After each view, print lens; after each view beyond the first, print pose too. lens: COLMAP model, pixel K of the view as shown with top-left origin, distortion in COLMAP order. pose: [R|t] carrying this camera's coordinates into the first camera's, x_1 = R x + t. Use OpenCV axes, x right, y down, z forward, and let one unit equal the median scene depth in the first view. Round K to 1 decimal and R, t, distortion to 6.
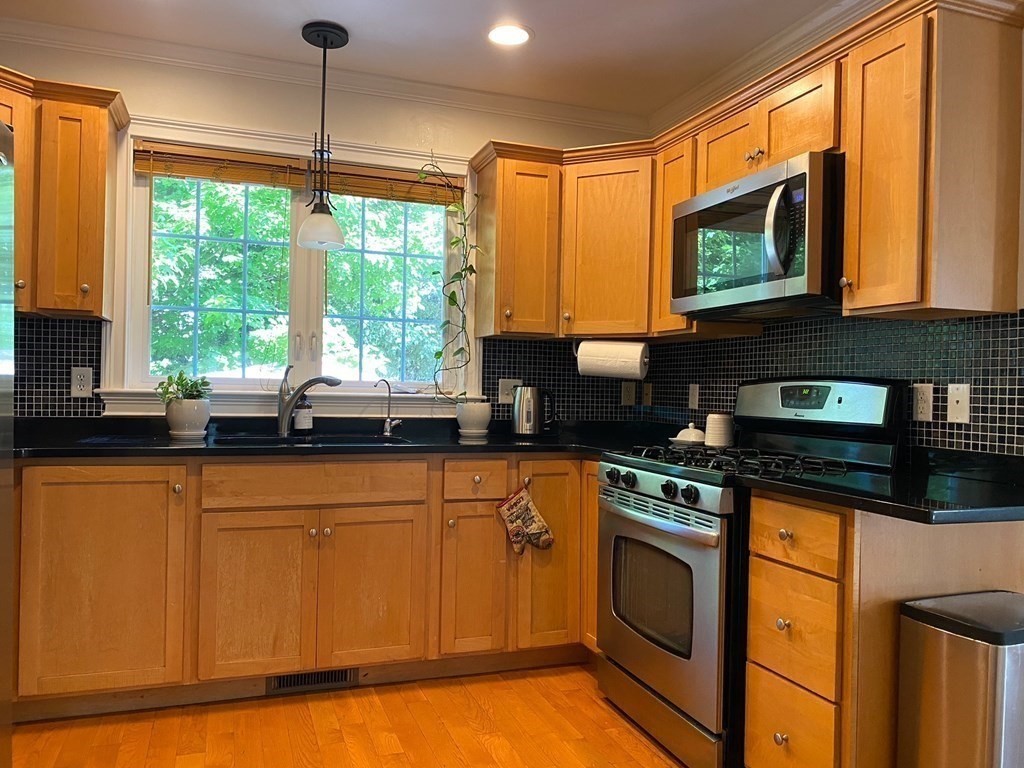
lens RADIAL K [[785.0, 0, 512.2], [0, 785.0, 399.6], [0, 0, 1]] dist [0.007934, -0.007163]
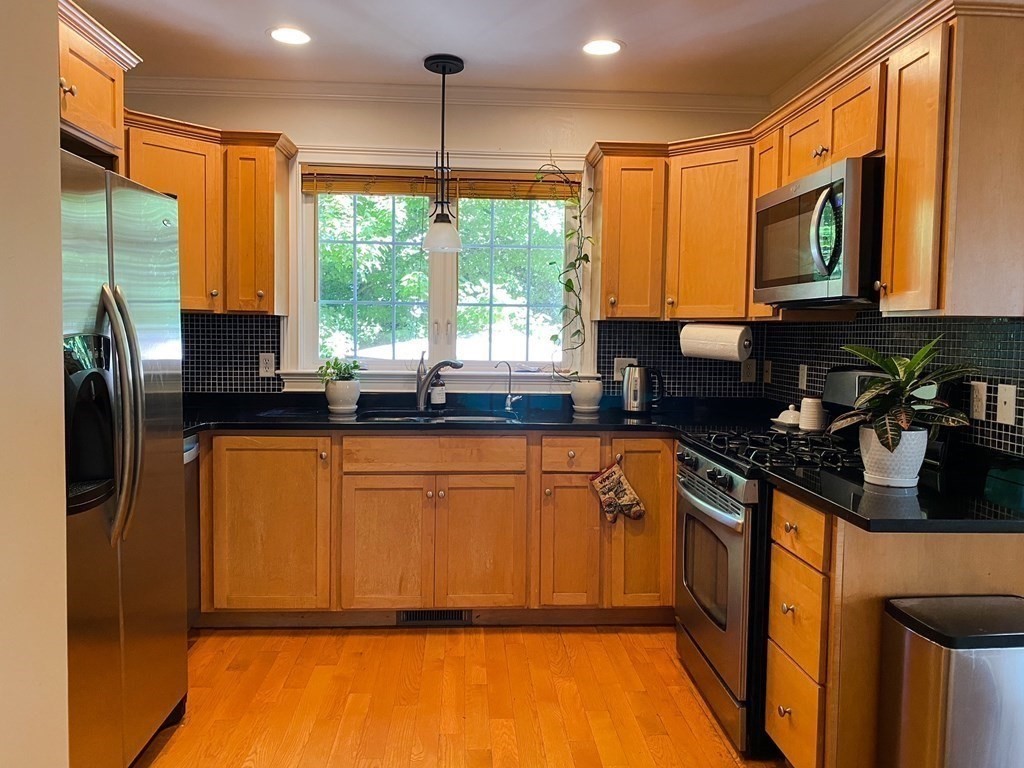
lens RADIAL K [[783.1, 0, 512.0], [0, 783.1, 384.0], [0, 0, 1]] dist [0.010233, -0.002315]
pose [[0.959176, 0.010980, -0.282597, 0.184891], [0.002564, 0.998867, 0.047515, -0.051252], [0.282799, -0.046300, 0.958061, -0.089853]]
